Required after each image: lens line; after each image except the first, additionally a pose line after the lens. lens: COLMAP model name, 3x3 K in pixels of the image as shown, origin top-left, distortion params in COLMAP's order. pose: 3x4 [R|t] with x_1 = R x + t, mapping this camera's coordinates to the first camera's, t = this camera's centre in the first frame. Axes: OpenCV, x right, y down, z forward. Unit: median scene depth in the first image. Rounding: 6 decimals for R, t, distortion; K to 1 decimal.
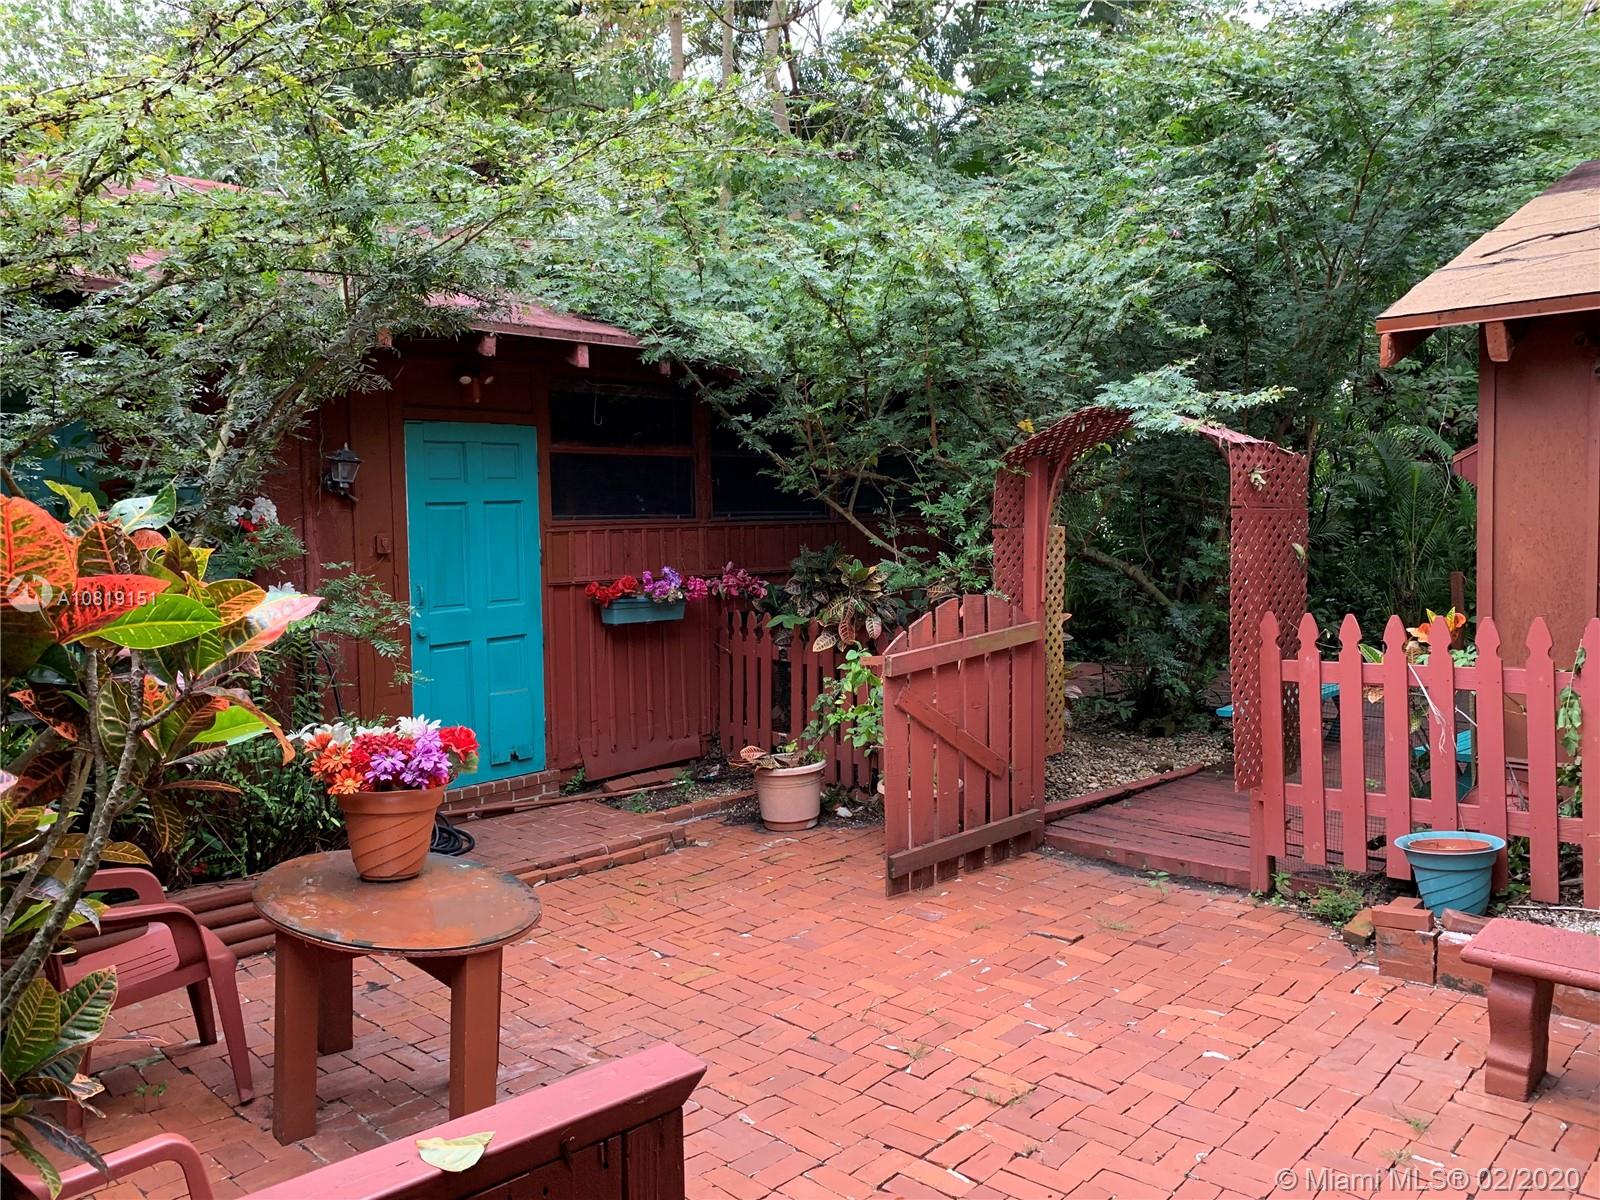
lens RADIAL K [[1257.8, 0, 799.6], [0, 1257.8, 587.9], [0, 0, 1]] dist [0.128811, -0.178146]
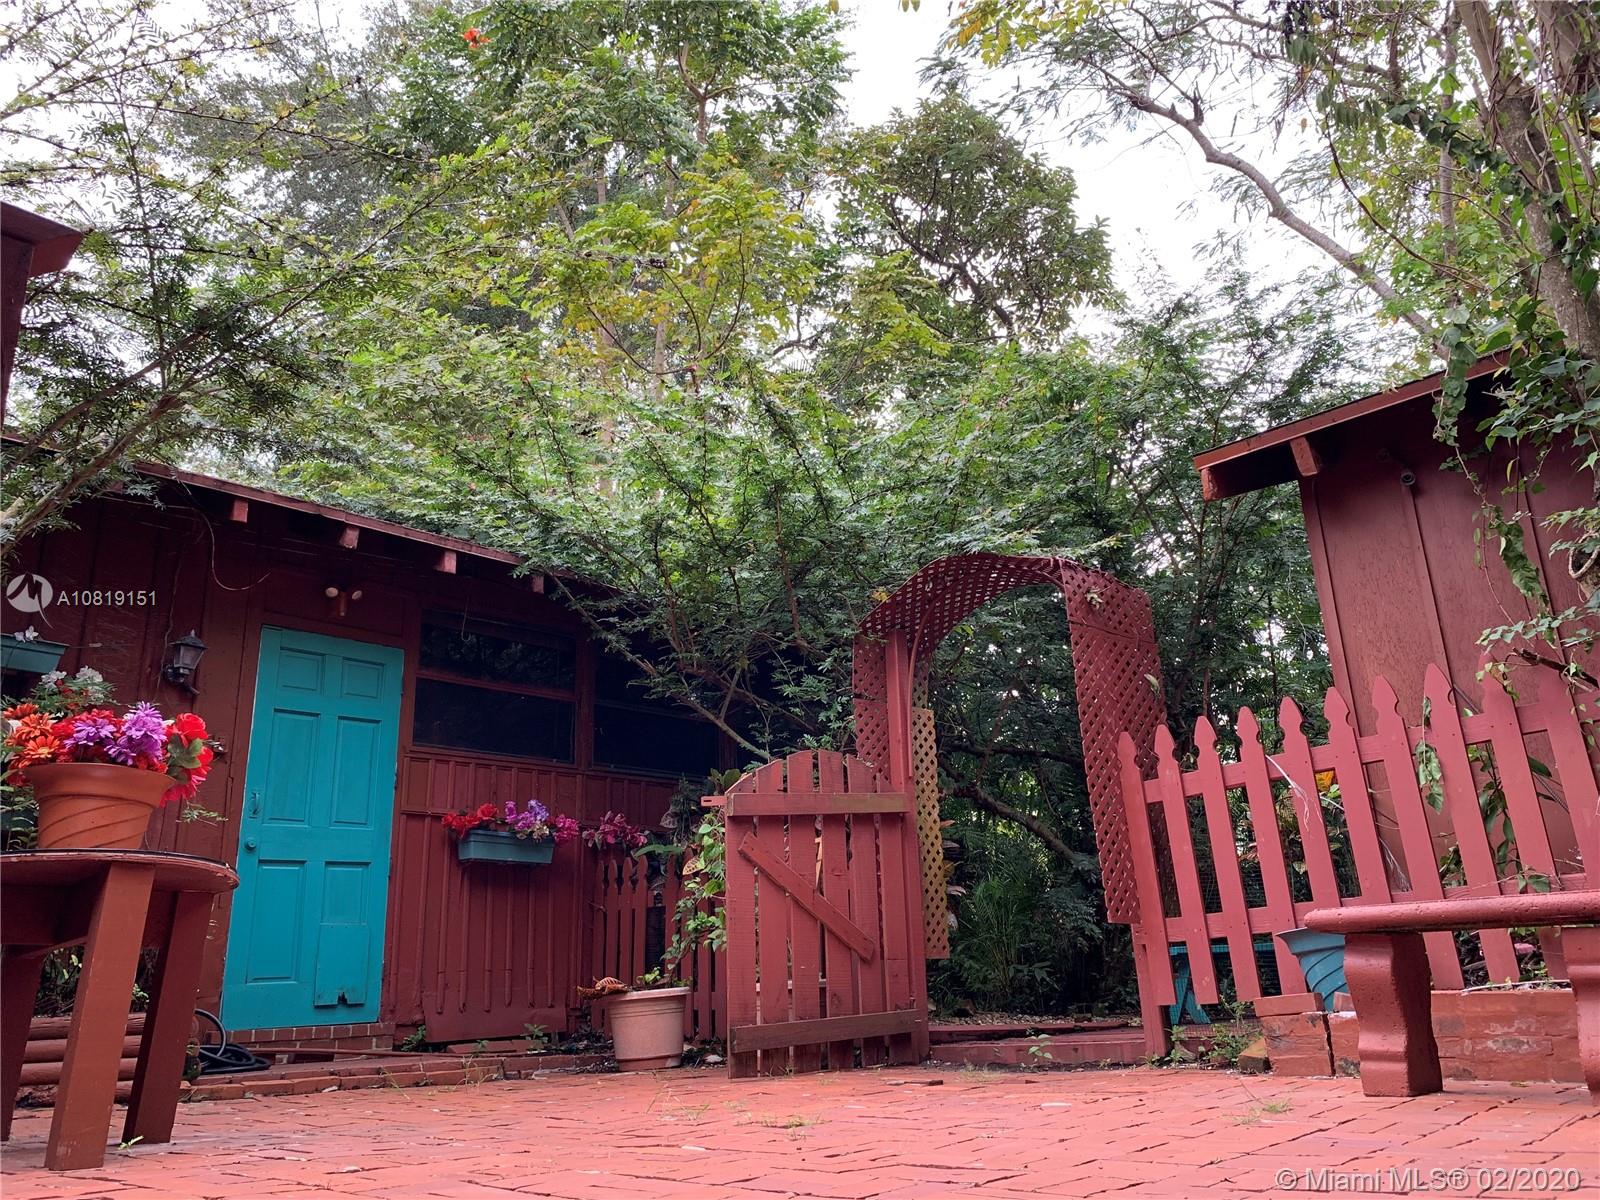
lens RADIAL K [[1273.3, 0, 800.0], [0, 1273.3, 600.0], [0, 0, 1]] dist [0.023089, 0.000851]
pose [[0.999819, -0.014471, 0.012338, 0.090569], [0.017988, 0.930159, -0.366716, 0.213255], [-0.006170, 0.366871, 0.930251, 0.065092]]
